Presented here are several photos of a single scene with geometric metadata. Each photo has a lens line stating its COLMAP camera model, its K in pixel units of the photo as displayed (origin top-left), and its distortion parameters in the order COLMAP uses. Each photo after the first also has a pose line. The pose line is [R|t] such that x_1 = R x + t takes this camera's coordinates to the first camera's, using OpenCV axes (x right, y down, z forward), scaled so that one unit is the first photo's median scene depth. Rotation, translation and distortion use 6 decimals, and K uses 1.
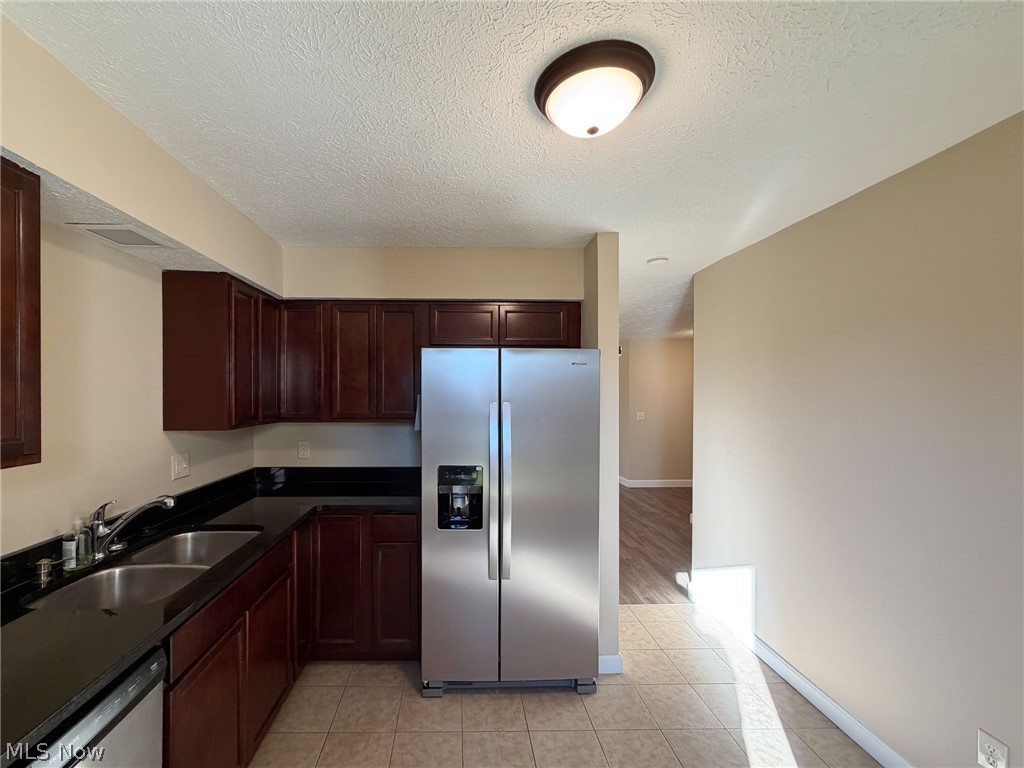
lens RADIAL K [[426.2, 0, 469.4], [0, 426.2, 397.3], [0, 0, 1]] dist [-0.001479, -0.000163]
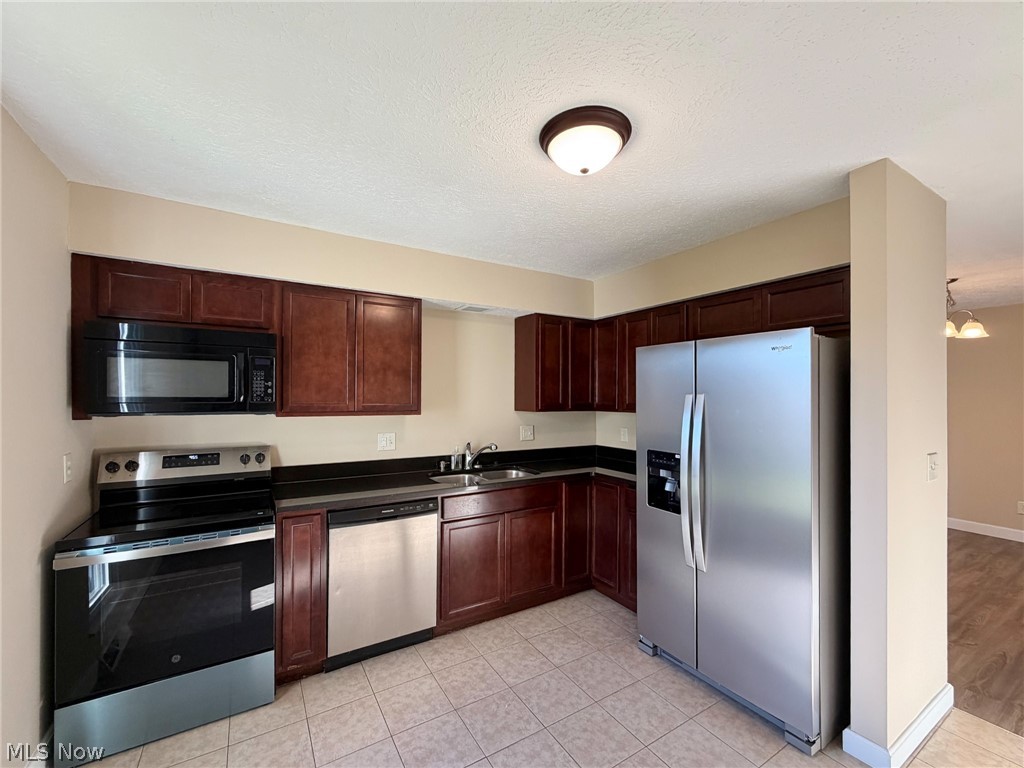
lens RADIAL K [[423.4, 0, 508.4], [0, 423.4, 400.0], [0, 0, 1]] dist [-0.000377, -0.000016]
pose [[0.505631, 0.006582, -0.862725, 0.721476], [-0.011897, 0.999929, 0.000657, 0.032201], [0.862668, 0.009932, 0.505674, 0.104682]]
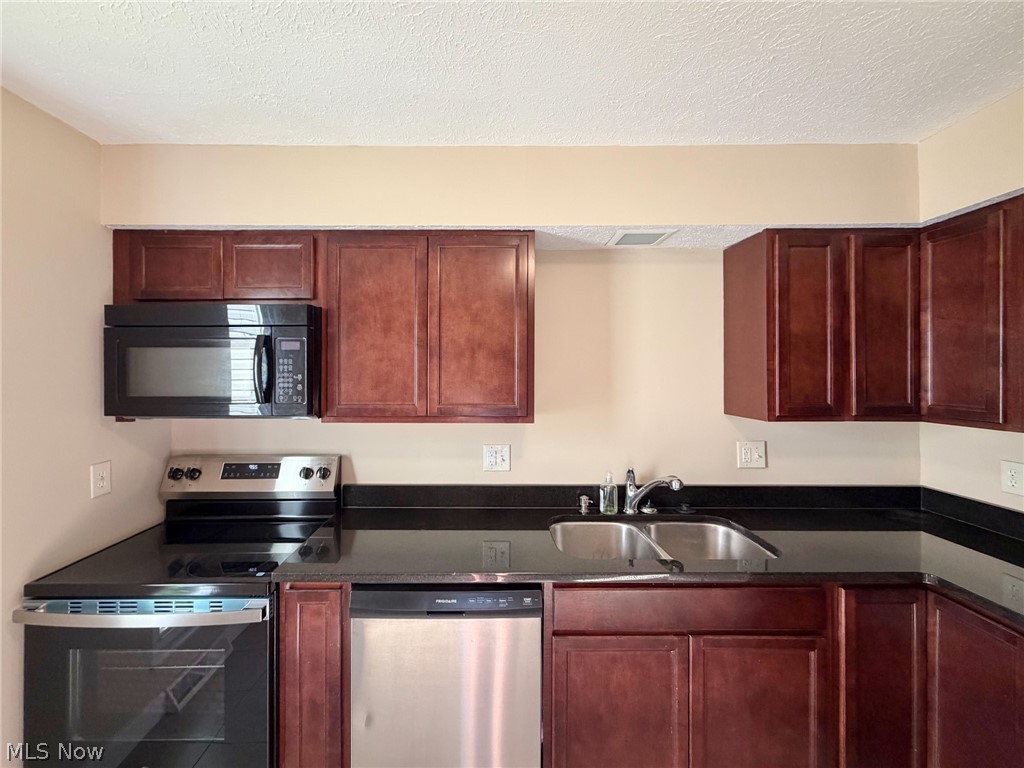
lens RADIAL K [[418.4, 0, 488.4], [0, 418.4, 373.0], [0, 0, 1]] dist [0.002240, 0.000561]
pose [[-0.017667, -0.003613, -0.999837, 0.236929], [-0.009270, 0.999951, -0.003449, -0.007360], [0.999801, 0.009208, -0.017700, 0.459285]]
